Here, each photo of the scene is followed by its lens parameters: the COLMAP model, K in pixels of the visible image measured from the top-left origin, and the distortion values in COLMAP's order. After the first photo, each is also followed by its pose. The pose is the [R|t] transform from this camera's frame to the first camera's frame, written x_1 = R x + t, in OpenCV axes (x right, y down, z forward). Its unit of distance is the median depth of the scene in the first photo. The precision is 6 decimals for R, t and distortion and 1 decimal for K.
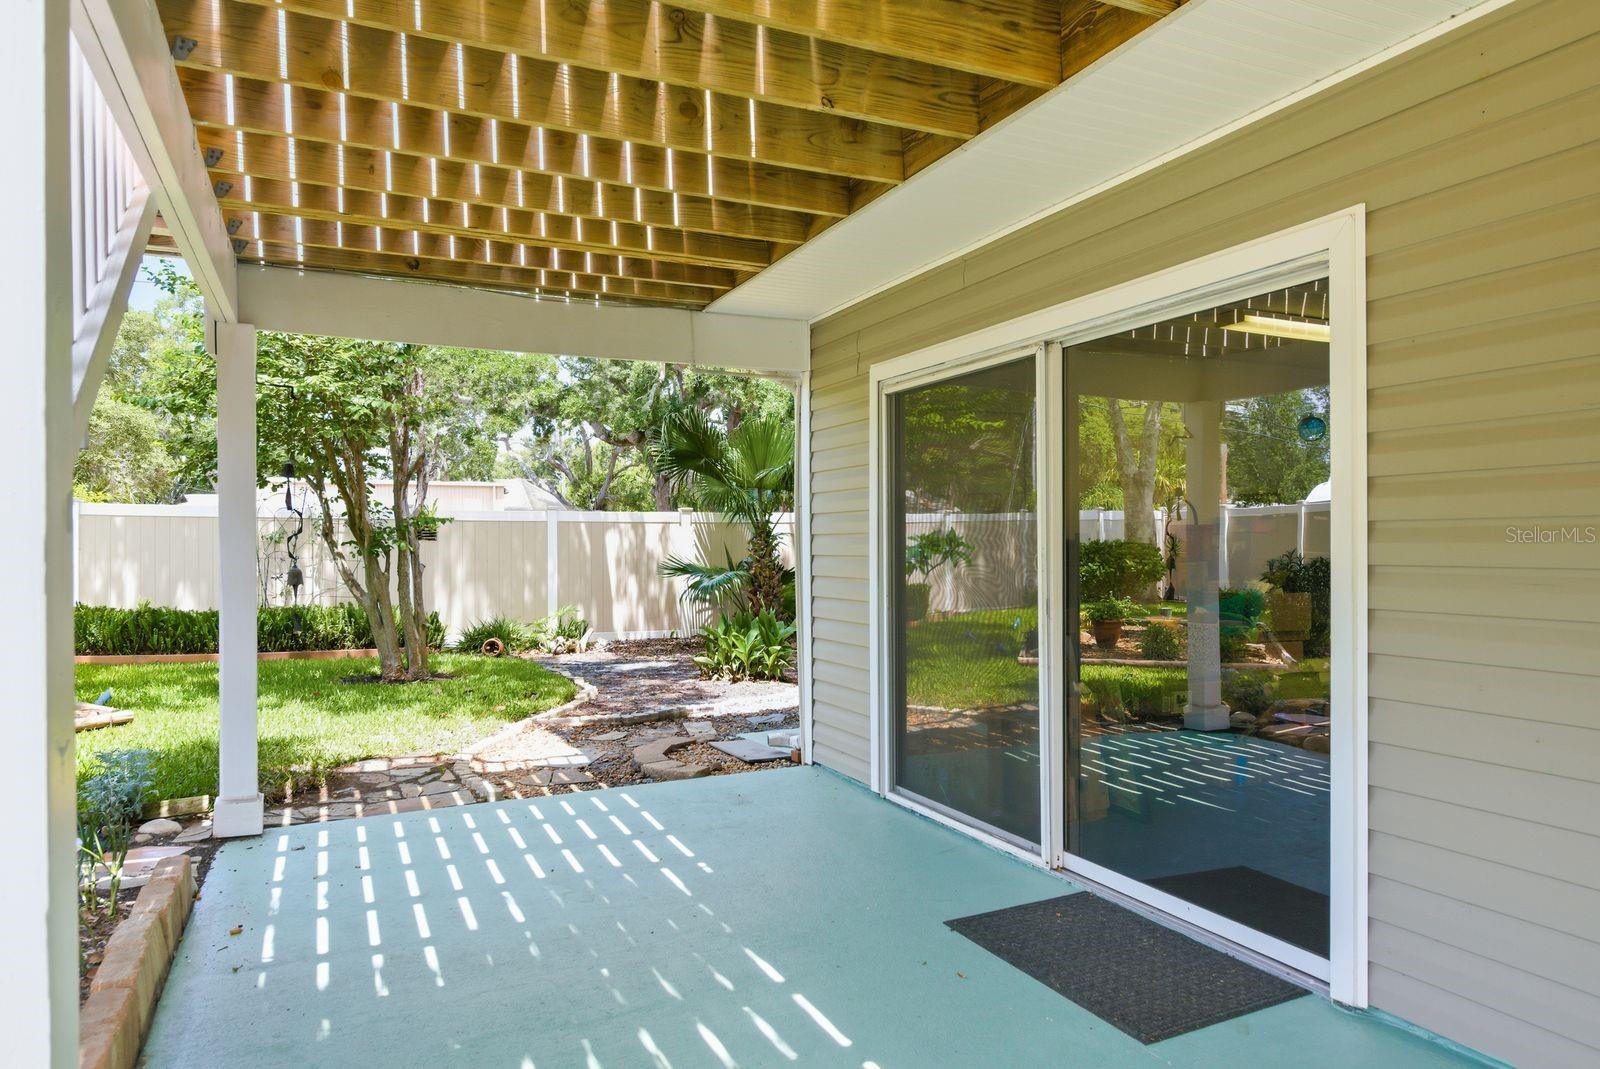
lens RADIAL K [[1010.4, 0, 799.9], [0, 1010.4, 558.0], [0, 0, 1]] dist [0.002996, 0.000055]
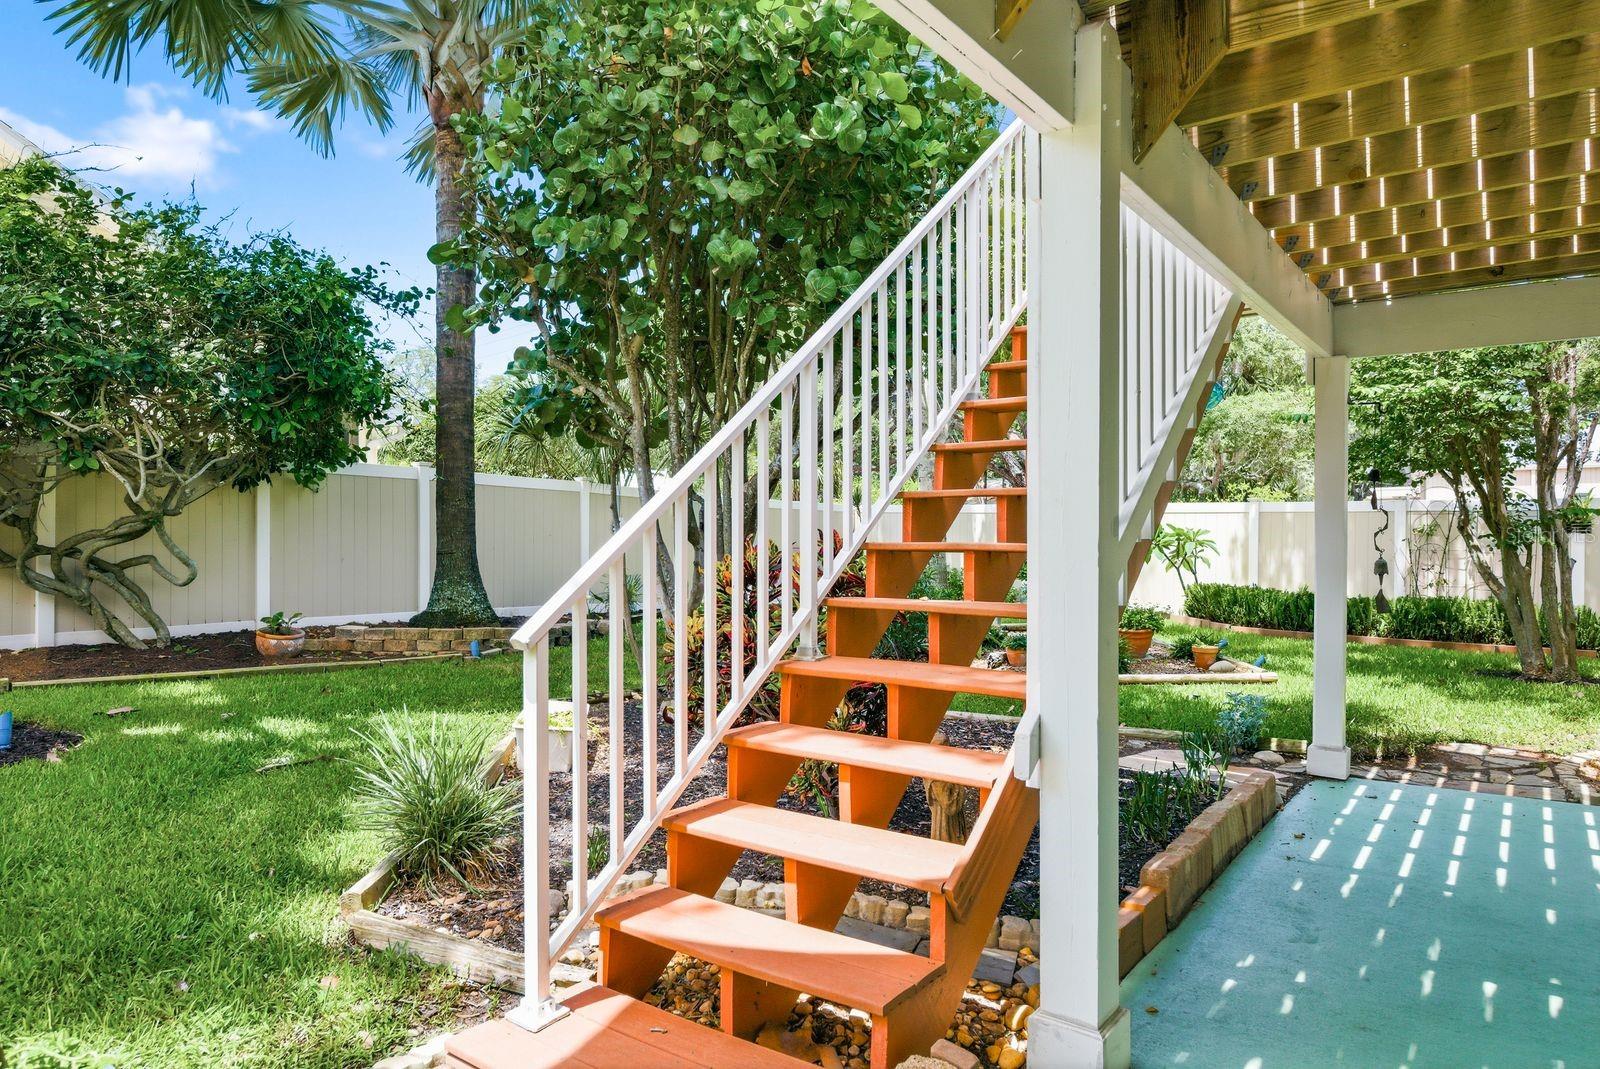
lens RADIAL K [[1010.4, 0, 799.9], [0, 1010.4, 558.0], [0, 0, 1]] dist [0.002996, 0.000055]
pose [[0.479044, 0.019865, -0.877566, 0.161969], [-0.011627, 0.999800, 0.016285, -0.002248], [0.877714, 0.002402, 0.479179, -0.113966]]
